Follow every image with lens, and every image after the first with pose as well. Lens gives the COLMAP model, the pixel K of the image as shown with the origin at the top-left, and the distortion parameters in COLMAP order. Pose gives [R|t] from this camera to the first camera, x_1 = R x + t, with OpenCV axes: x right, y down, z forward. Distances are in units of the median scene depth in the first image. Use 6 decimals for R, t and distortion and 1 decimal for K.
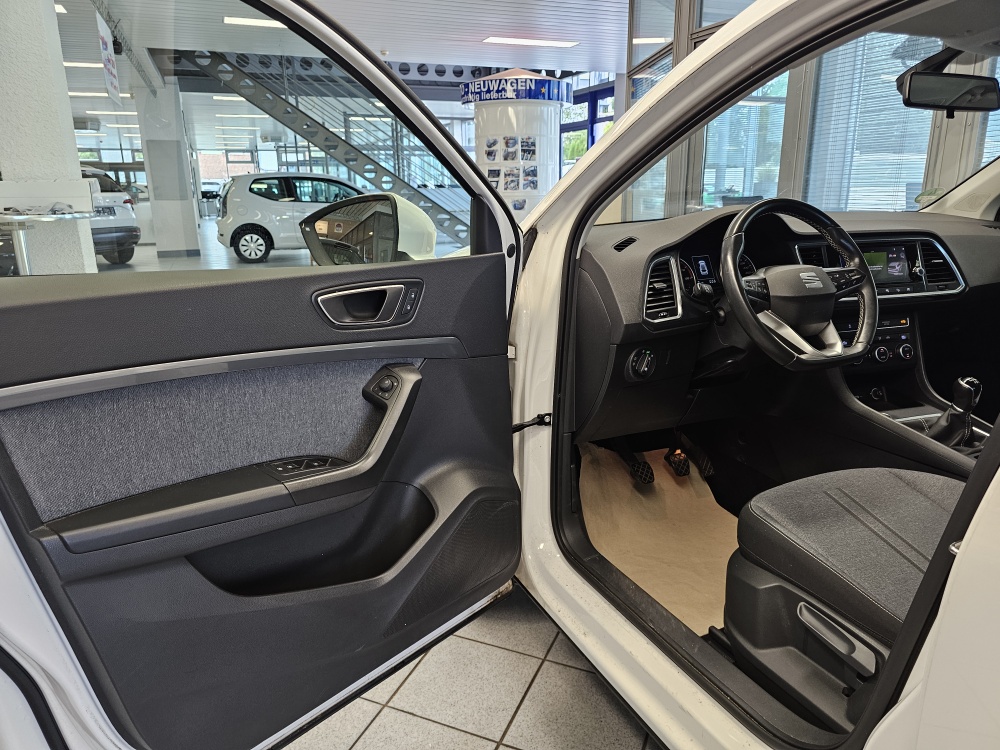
lens RADIAL K [[677.6, 0, 503.9], [0, 677.6, 368.2], [0, 0, 1]] dist [0.049380, -0.045420]
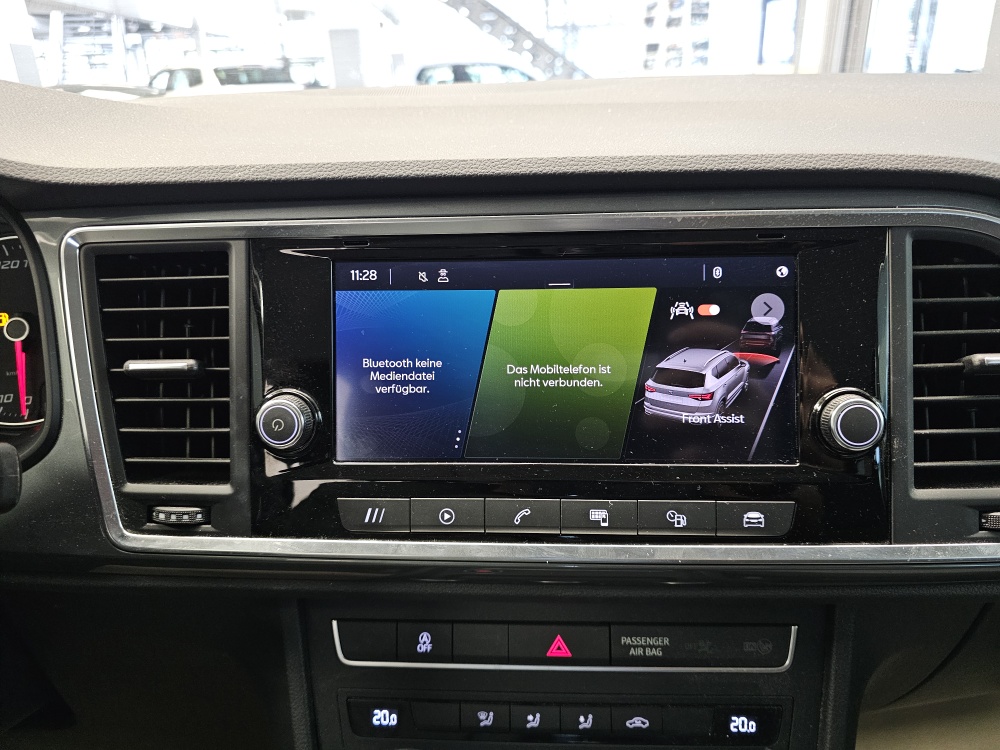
lens RADIAL K [[691.2, 0, 501.2], [0, 691.2, 369.6], [0, 0, 1]] dist [0.024894, -0.047679]
pose [[0.939475, 0.114205, -0.323022, 0.122466], [-0.067552, 0.986046, 0.152150, -0.036459], [0.335891, -0.121120, 0.934081, 0.172873]]
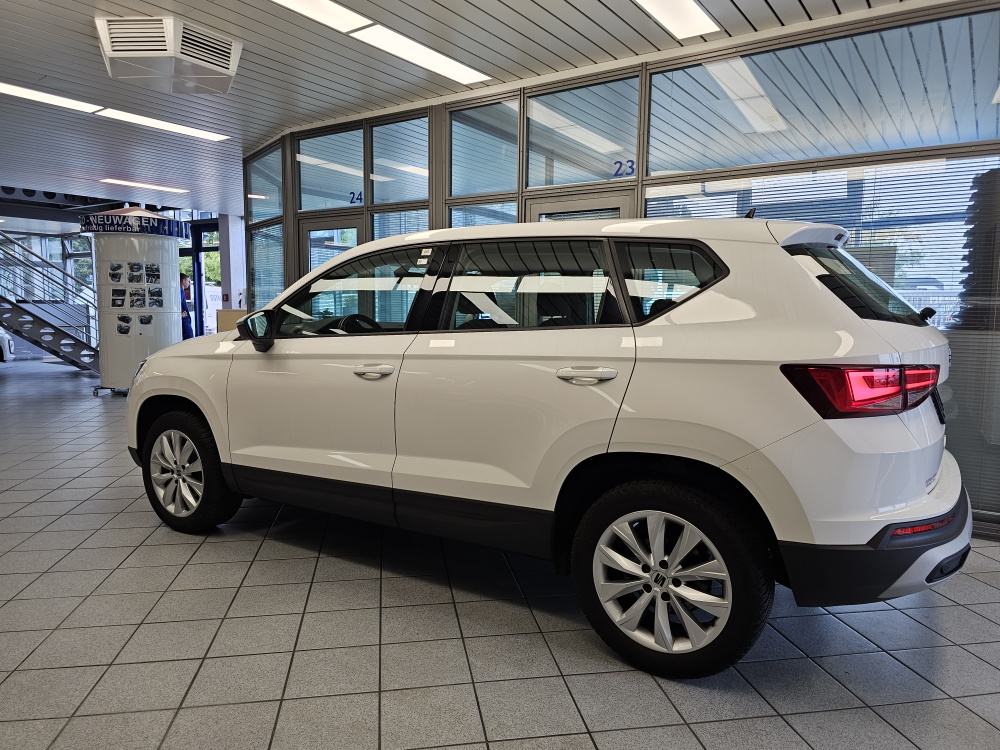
lens RADIAL K [[661.6, 0, 501.1], [0, 661.6, 372.5], [0, 0, 1]] dist [0.052094, -0.044179]
pose [[0.839314, -0.033957, 0.542586, -0.091598], [0.122285, 0.984264, -0.127559, 0.065299], [-0.529716, 0.173412, 0.830259, -0.243081]]
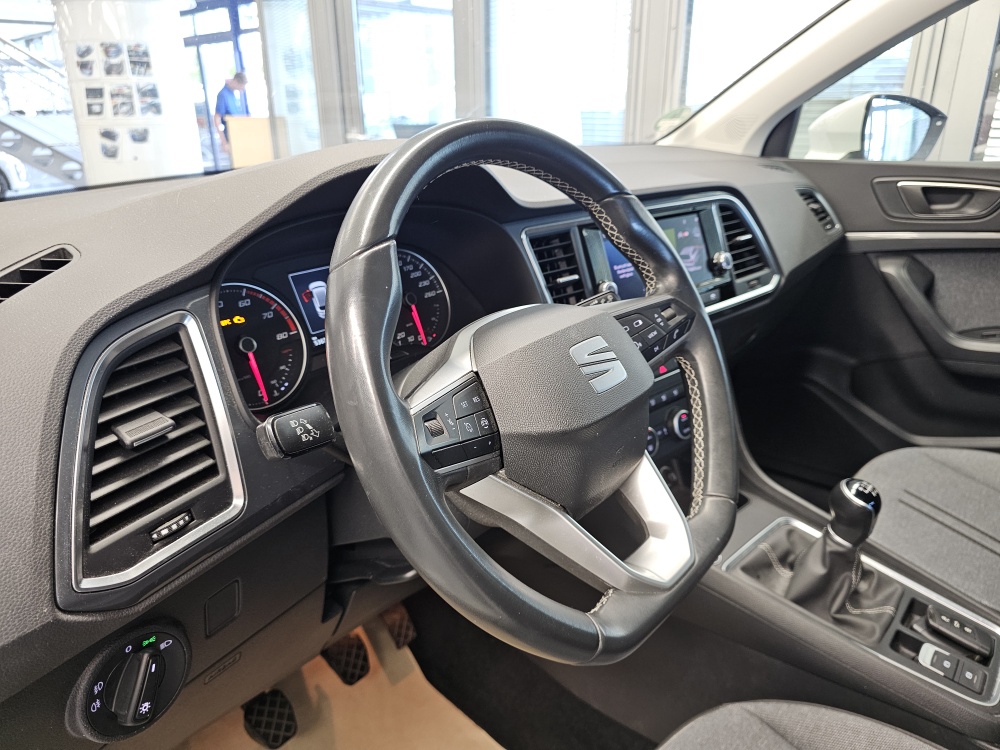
lens RADIAL K [[685.8, 0, 496.1], [0, 685.8, 371.2], [0, 0, 1]] dist [0.025869, -0.042839]
pose [[0.908060, -0.146461, 0.392397, 0.045386], [0.107741, 0.987022, 0.119075, -0.029380], [-0.404745, -0.065850, 0.912056, 0.120550]]
